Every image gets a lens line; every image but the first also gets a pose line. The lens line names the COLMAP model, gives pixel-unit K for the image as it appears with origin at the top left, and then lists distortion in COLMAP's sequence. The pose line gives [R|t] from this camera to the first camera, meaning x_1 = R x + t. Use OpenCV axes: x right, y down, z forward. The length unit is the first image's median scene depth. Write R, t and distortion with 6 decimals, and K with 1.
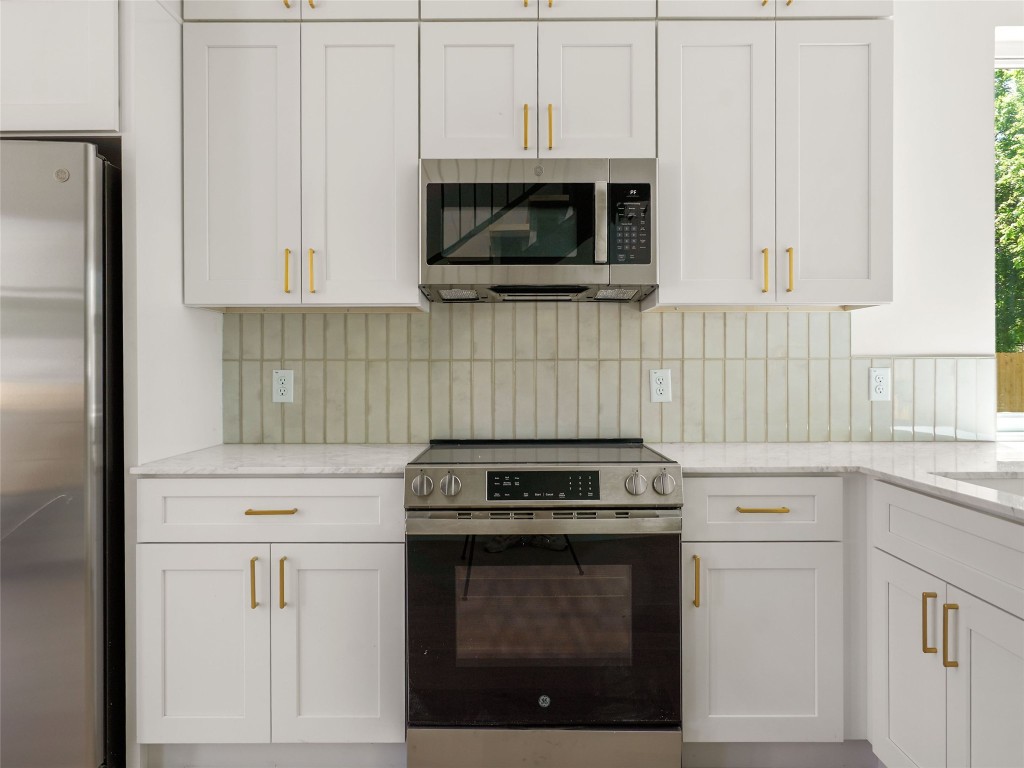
lens RADIAL K [[734.5, 0, 509.5], [0, 734.5, 375.9], [0, 0, 1]] dist [-0.000840, -0.001616]
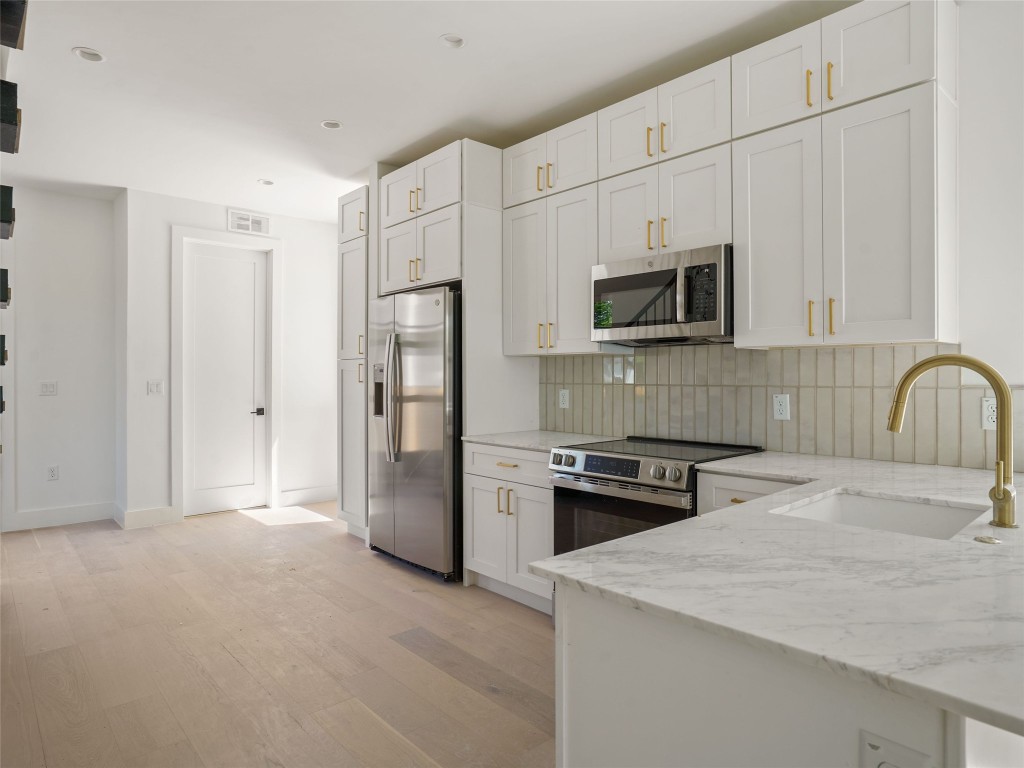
lens RADIAL K [[612.3, 0, 512.0], [0, 612.3, 384.0], [0, 0, 1]] dist [-0.053037, 0.032257]
pose [[0.670606, 0.011708, -0.741722, 0.678074], [-0.007074, 0.999931, 0.009388, -0.033601], [0.741780, -0.001049, 0.670642, -0.056041]]
